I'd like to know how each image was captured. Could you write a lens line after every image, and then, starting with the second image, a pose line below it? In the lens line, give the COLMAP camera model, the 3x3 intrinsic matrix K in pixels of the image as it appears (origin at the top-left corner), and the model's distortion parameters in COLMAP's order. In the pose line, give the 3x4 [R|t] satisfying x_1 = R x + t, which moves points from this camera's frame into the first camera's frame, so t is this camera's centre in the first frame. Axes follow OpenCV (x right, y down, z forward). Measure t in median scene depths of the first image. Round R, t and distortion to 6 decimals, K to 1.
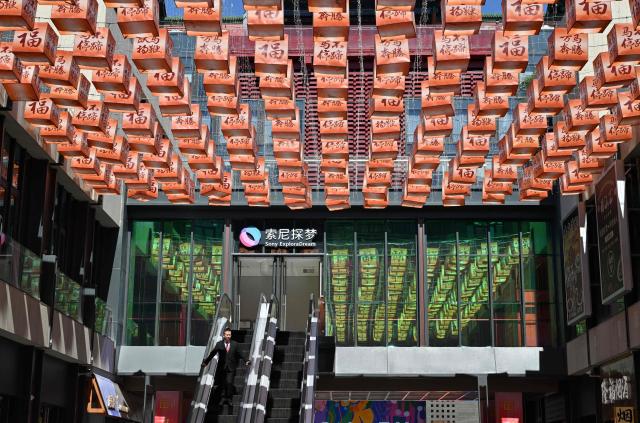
lens RADIAL K [[1057.4, 0, 320.2], [0, 1057.4, 174.6], [0, 0, 1]] dist [-0.009572, -0.092753]
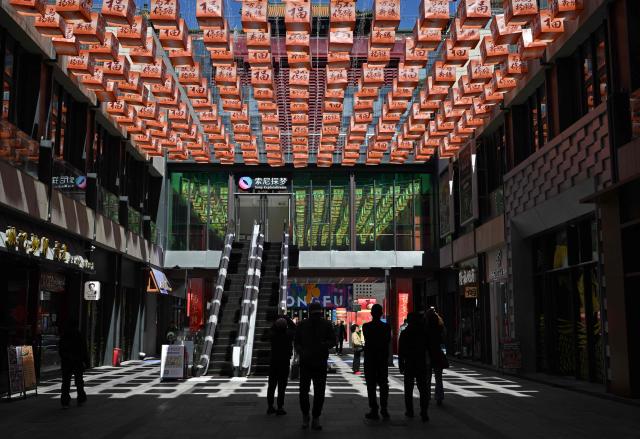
lens RADIAL K [[731.5, 0, 320.0], [0, 731.5, 219.5], [0, 0, 1]] dist [0.000760, -0.008211]
pose [[0.998590, 0.001057, 0.053075, -0.014075], [-0.007708, 0.992094, 0.125260, -0.029167], [-0.052523, -0.125493, 0.990703, -0.122657]]
